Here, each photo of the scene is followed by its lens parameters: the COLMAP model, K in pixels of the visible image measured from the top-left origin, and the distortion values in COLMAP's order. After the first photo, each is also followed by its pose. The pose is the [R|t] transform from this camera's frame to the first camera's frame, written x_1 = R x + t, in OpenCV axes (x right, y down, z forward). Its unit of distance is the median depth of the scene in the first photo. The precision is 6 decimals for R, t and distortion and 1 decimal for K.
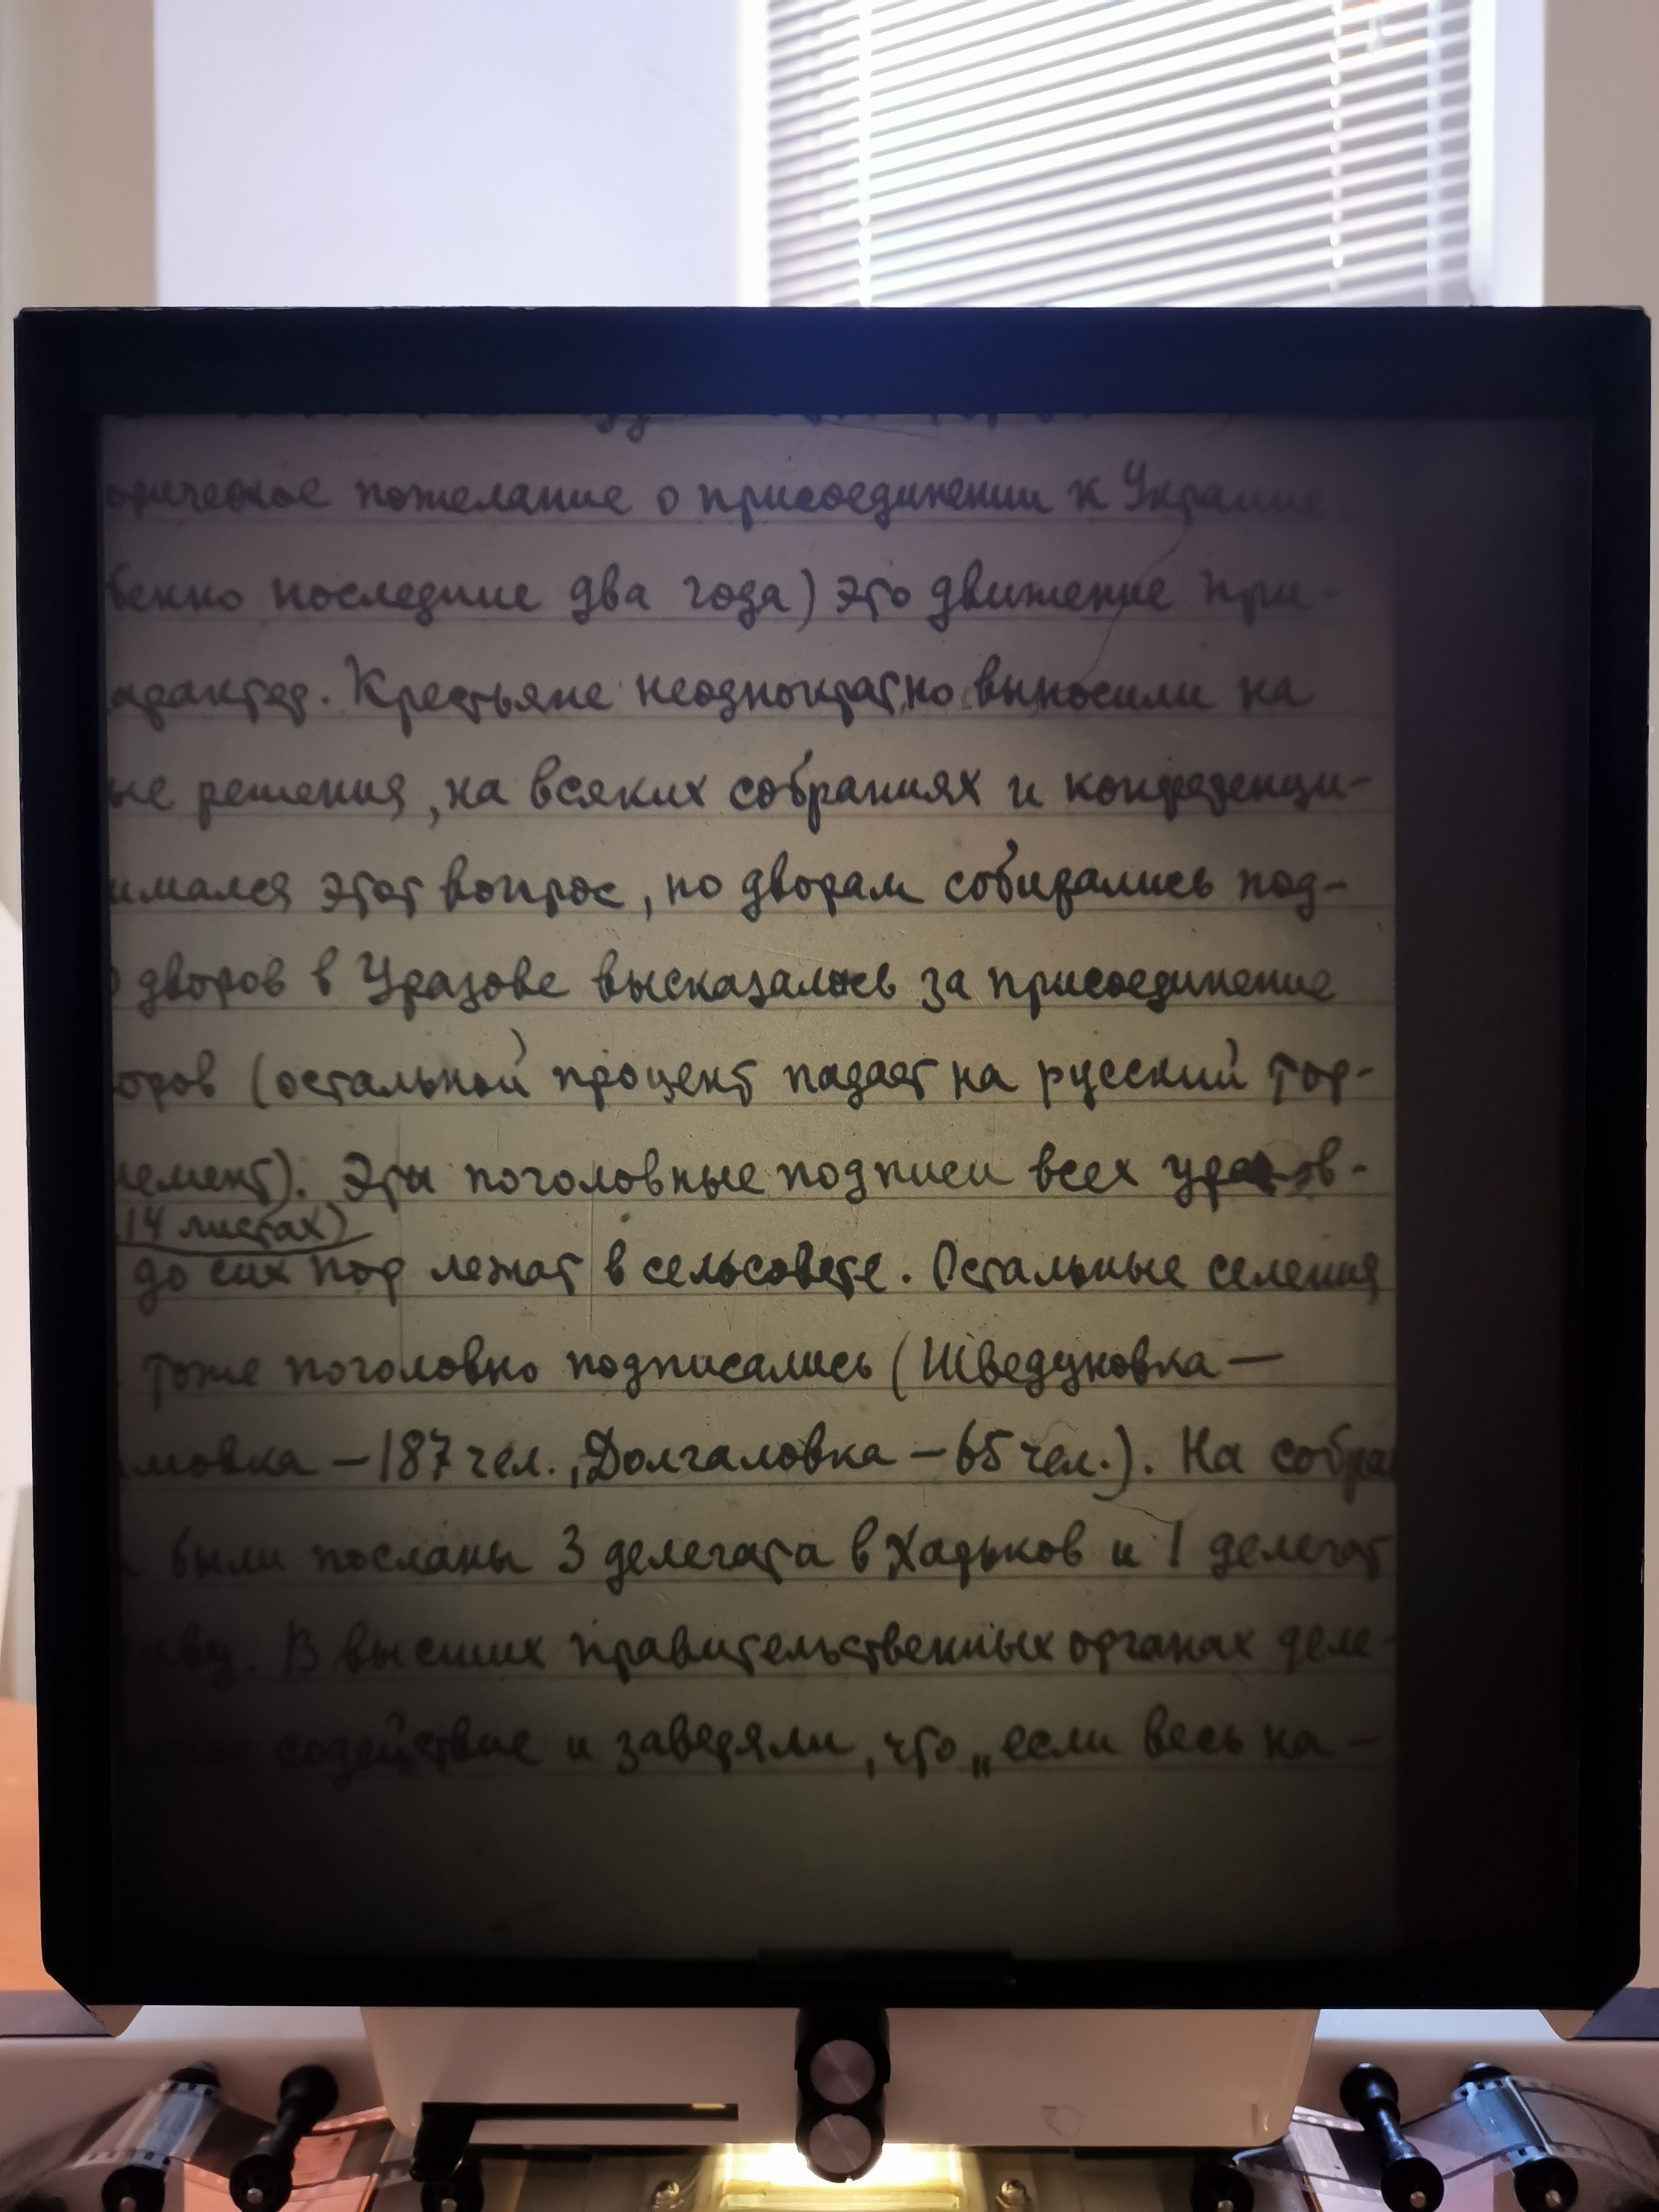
lens RADIAL K [[1708.9, 0, 798.4], [0, 1708.9, 1115.2], [0, 0, 1]] dist [0.051003, -0.038581]
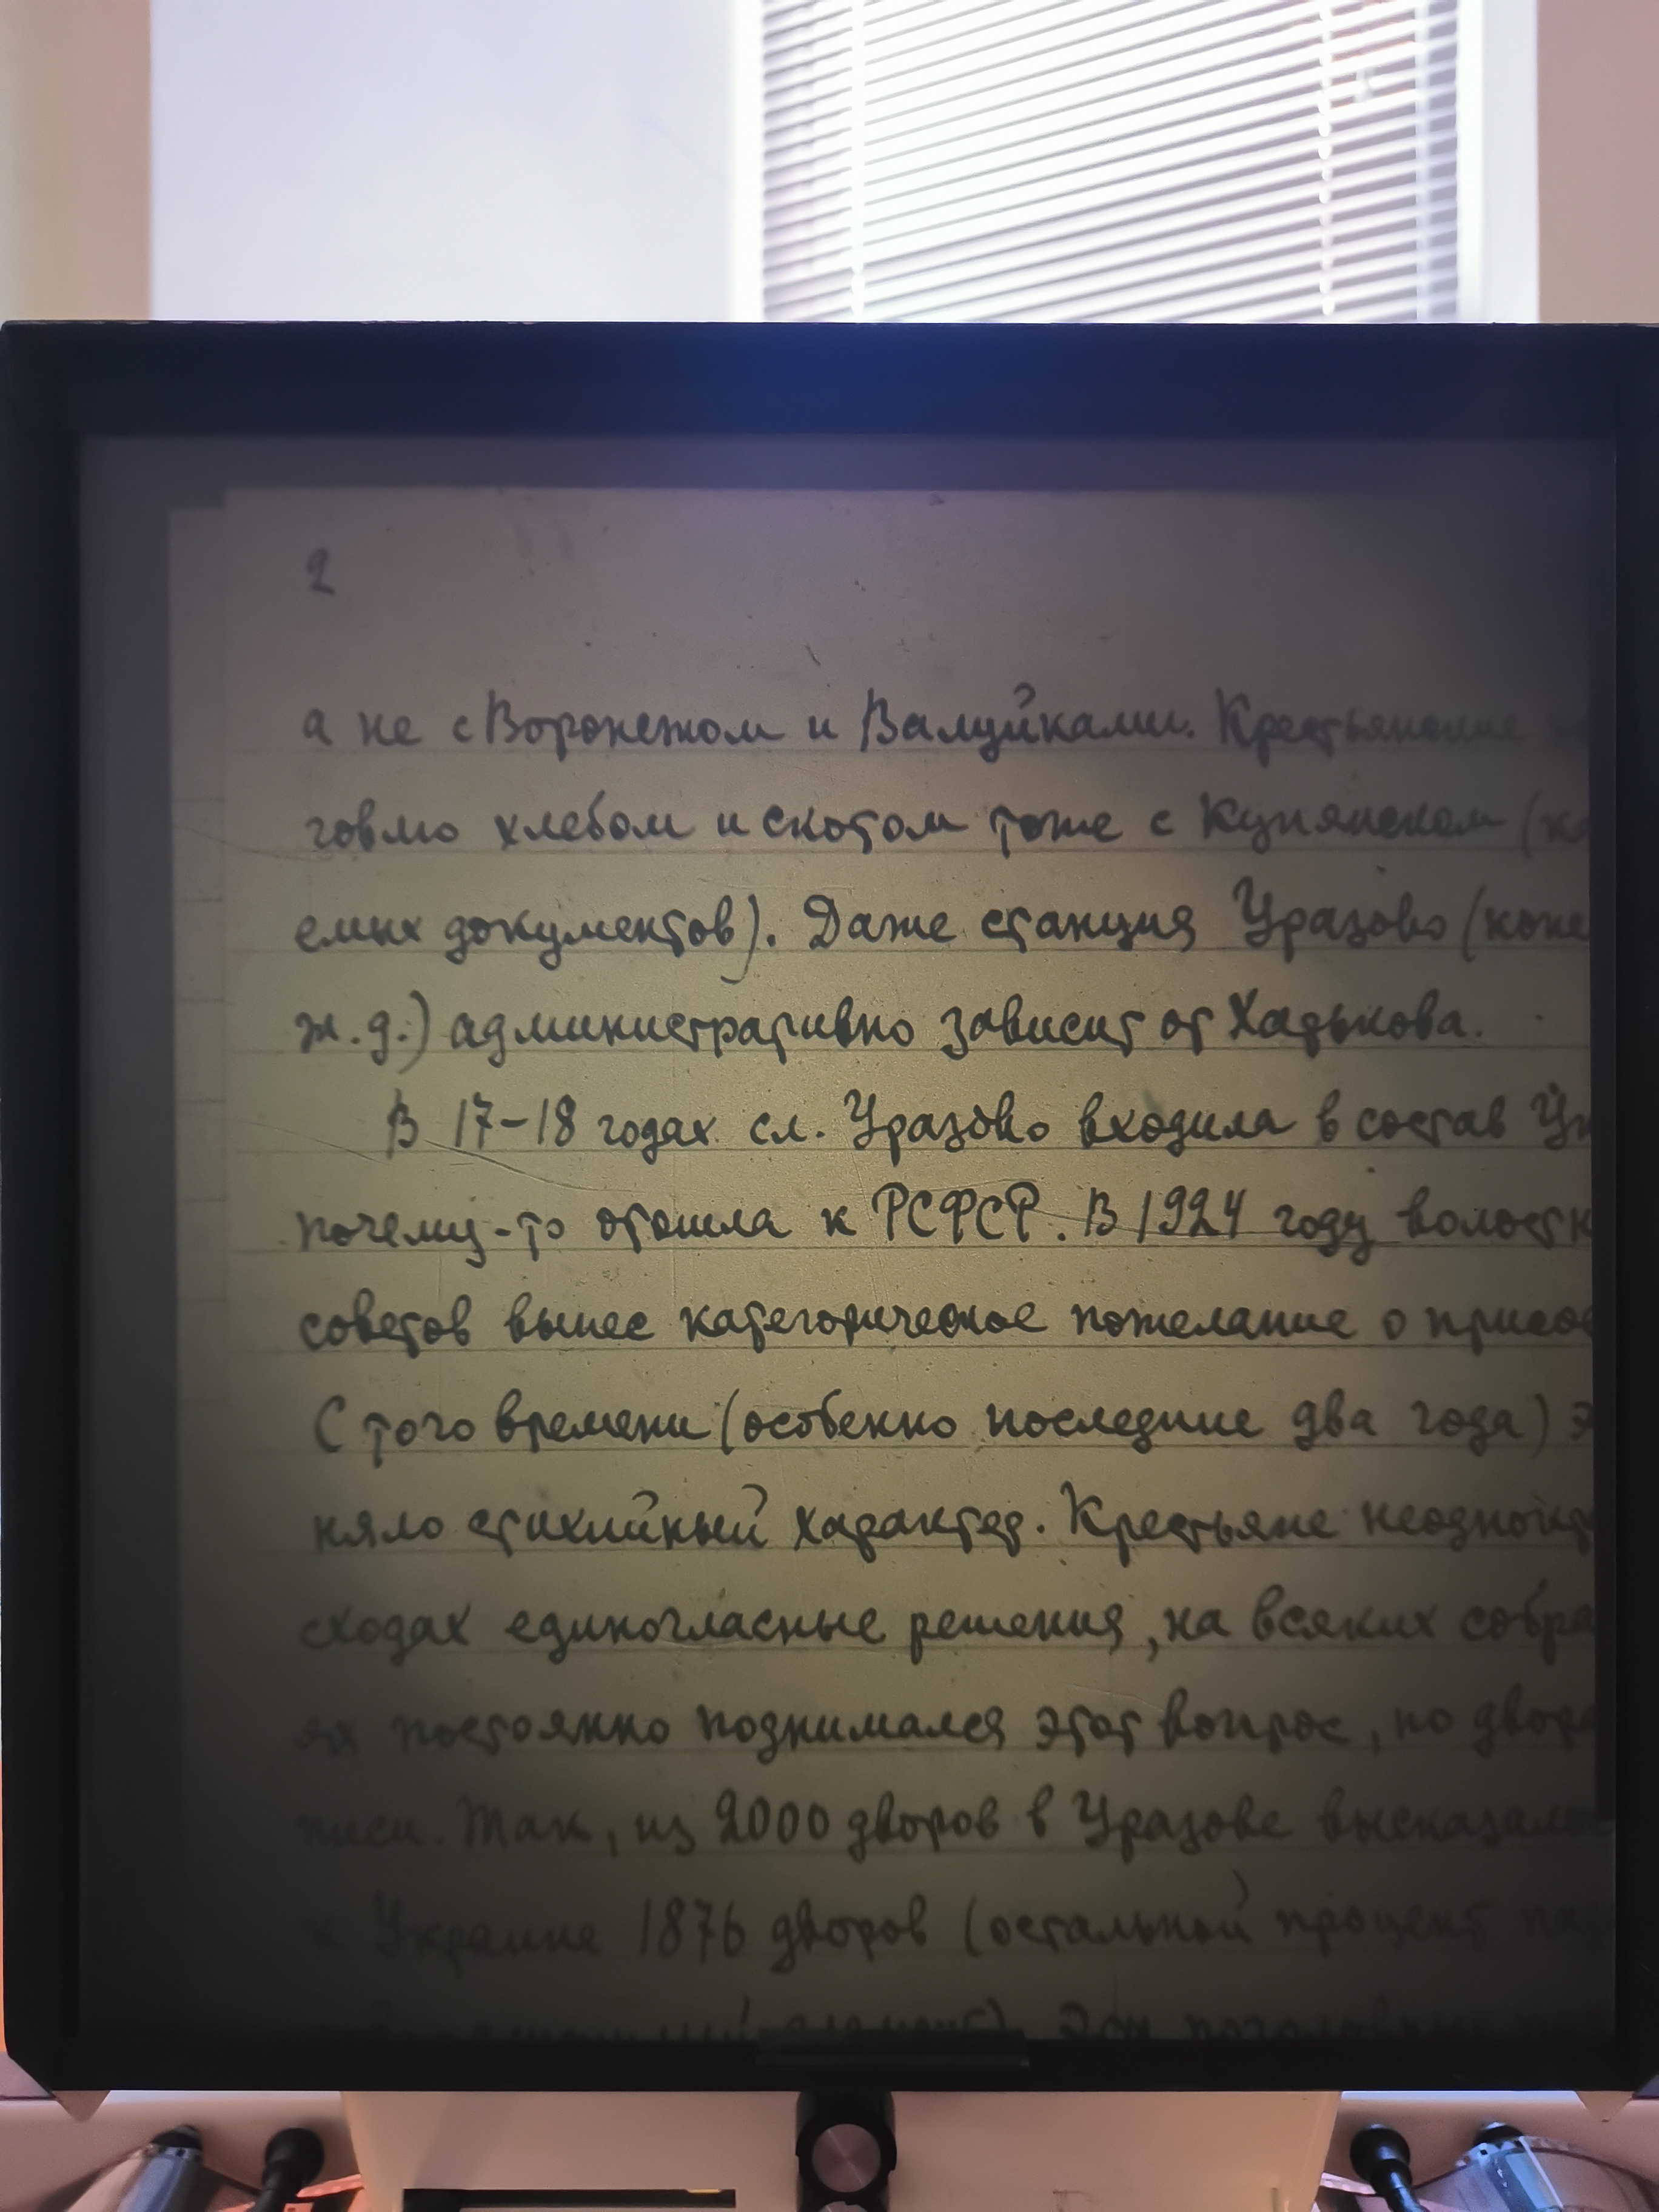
lens RADIAL K [[1708.9, 0, 770.0], [0, 1708.9, 1107.0], [0, 0, 1]] dist [0.051003, -0.038581]
pose [[0.999987, -0.003116, 0.003937, -0.430085], [0.003202, 0.999750, -0.022146, -0.457755], [-0.003867, 0.022159, 0.999747, 0.027154]]
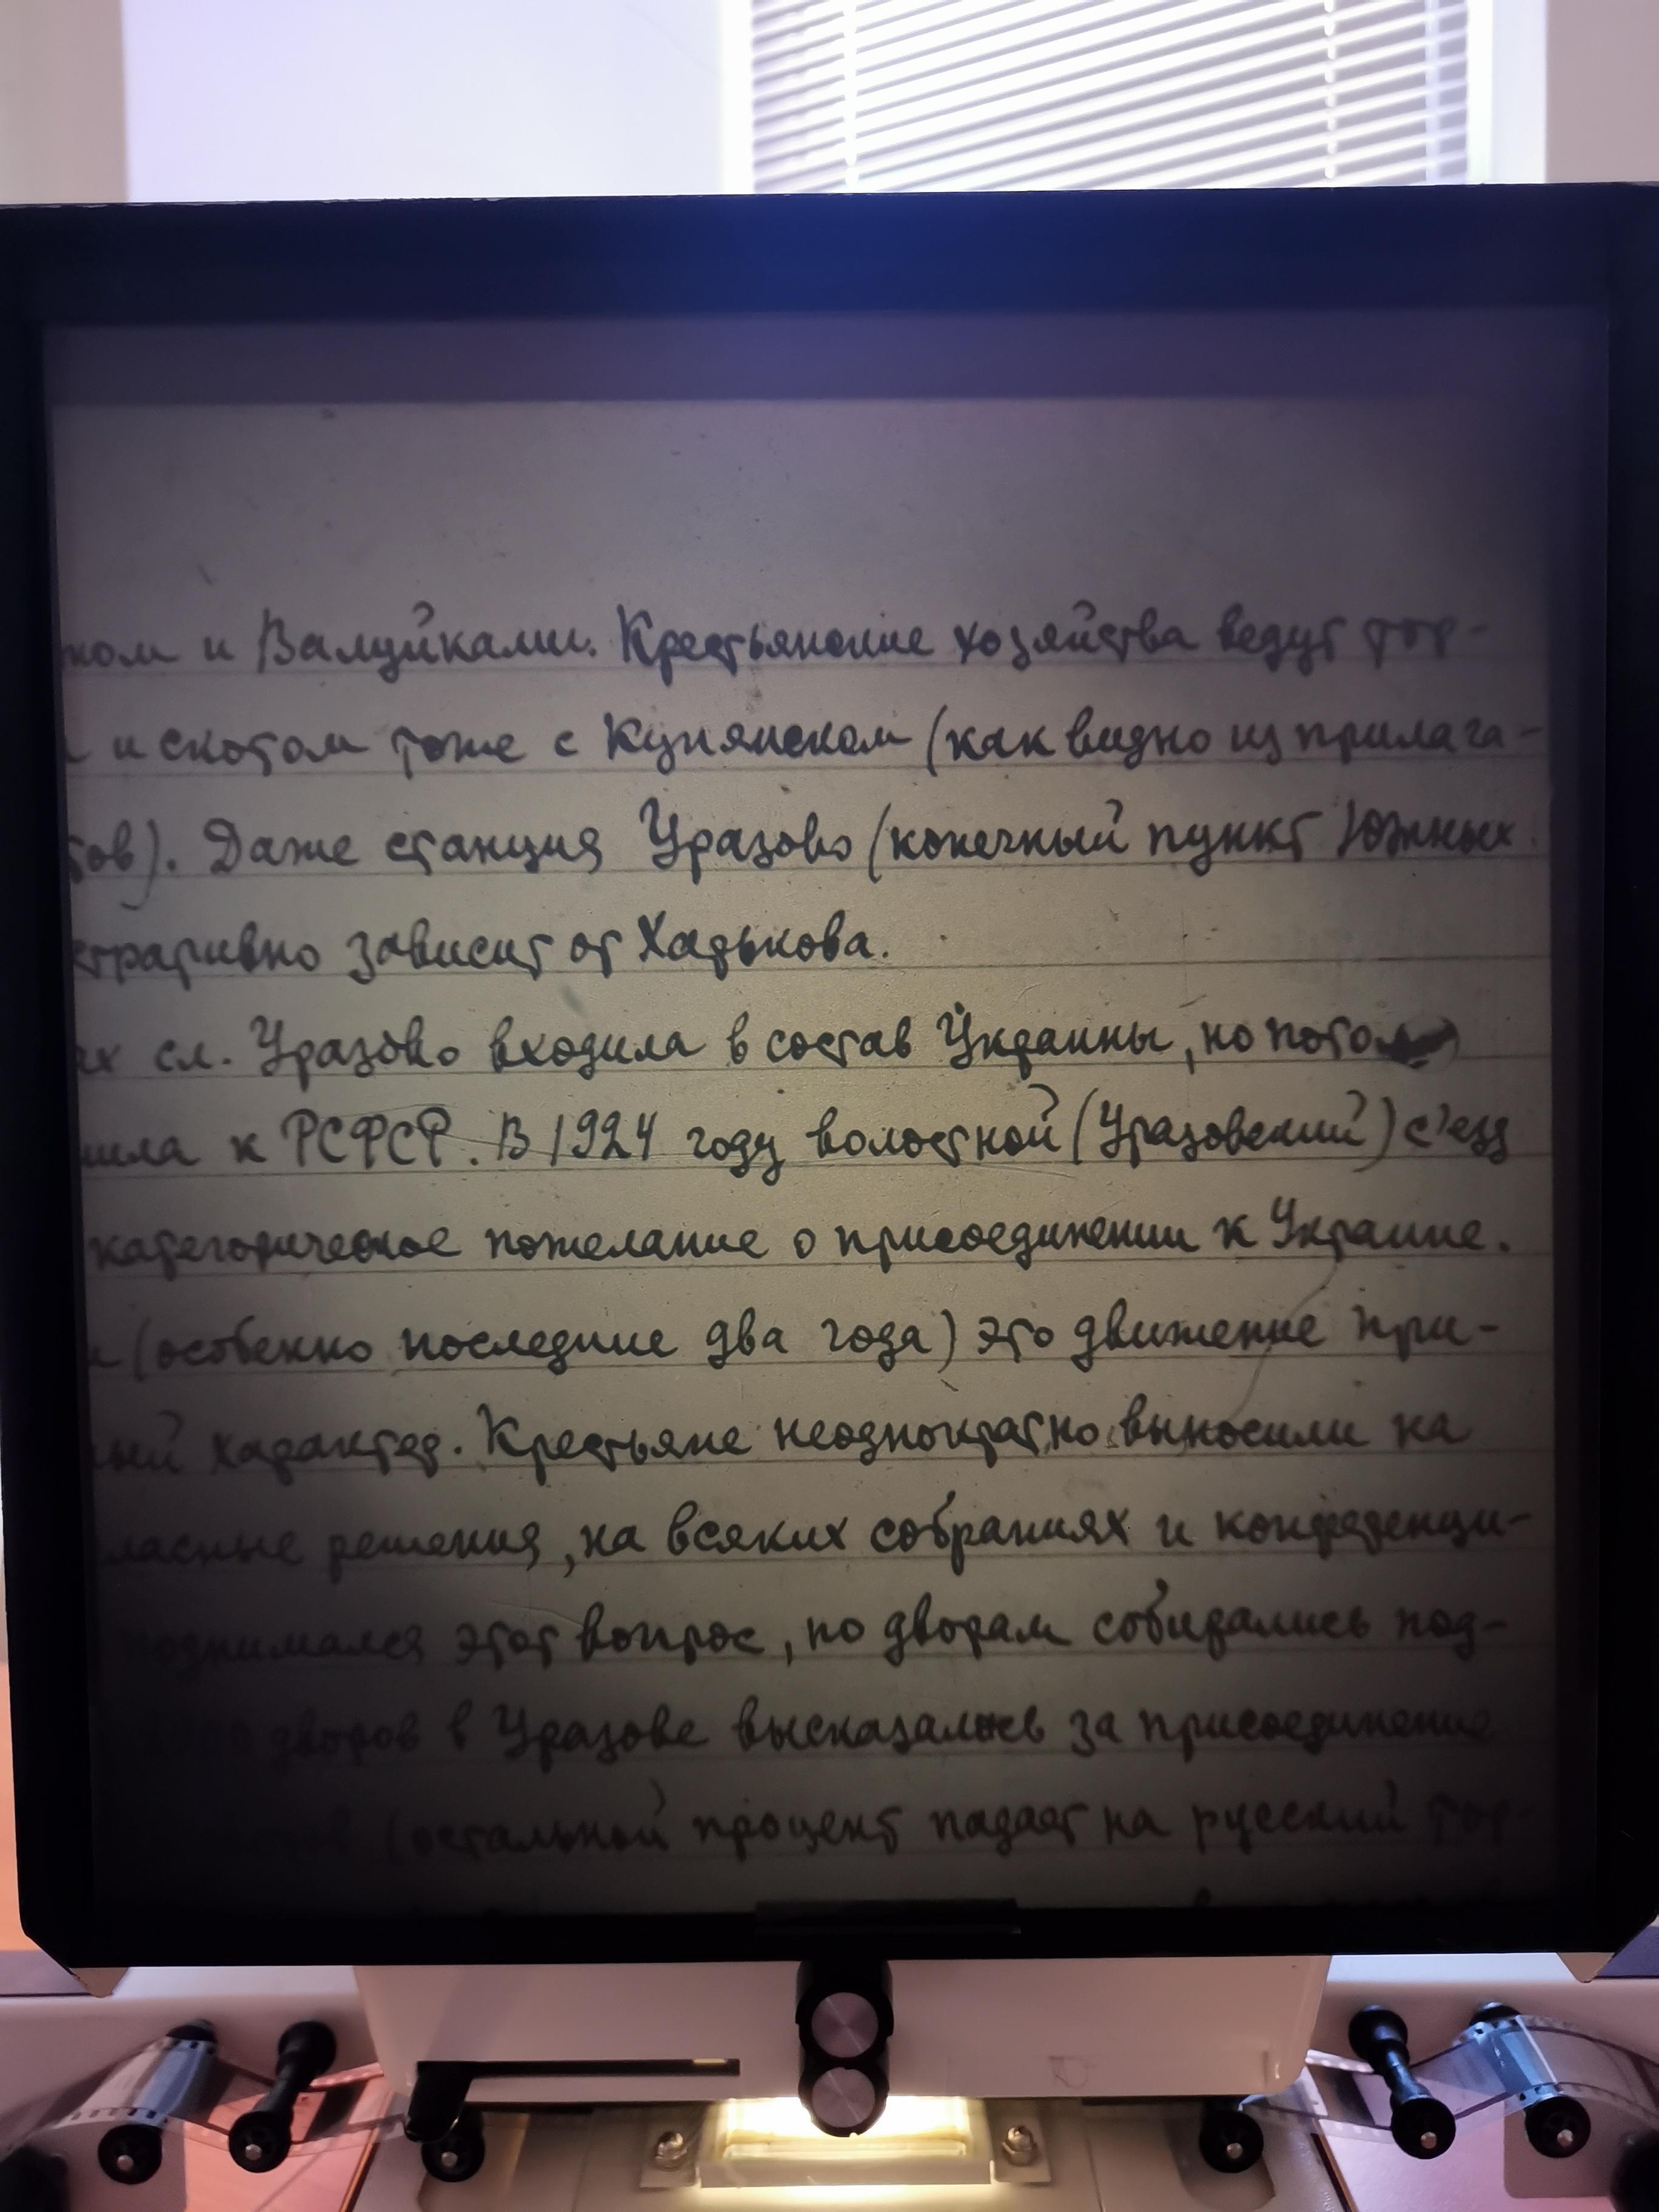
lens RADIAL K [[1708.9, 0, 784.1], [0, 1708.9, 1092.2], [0, 0, 1]] dist [0.051003, -0.038581]
pose [[0.999893, -0.014599, -0.000529, -0.085462], [0.014606, 0.999685, 0.020394, -0.461602], [0.000231, -0.020400, 0.999792, 0.028122]]
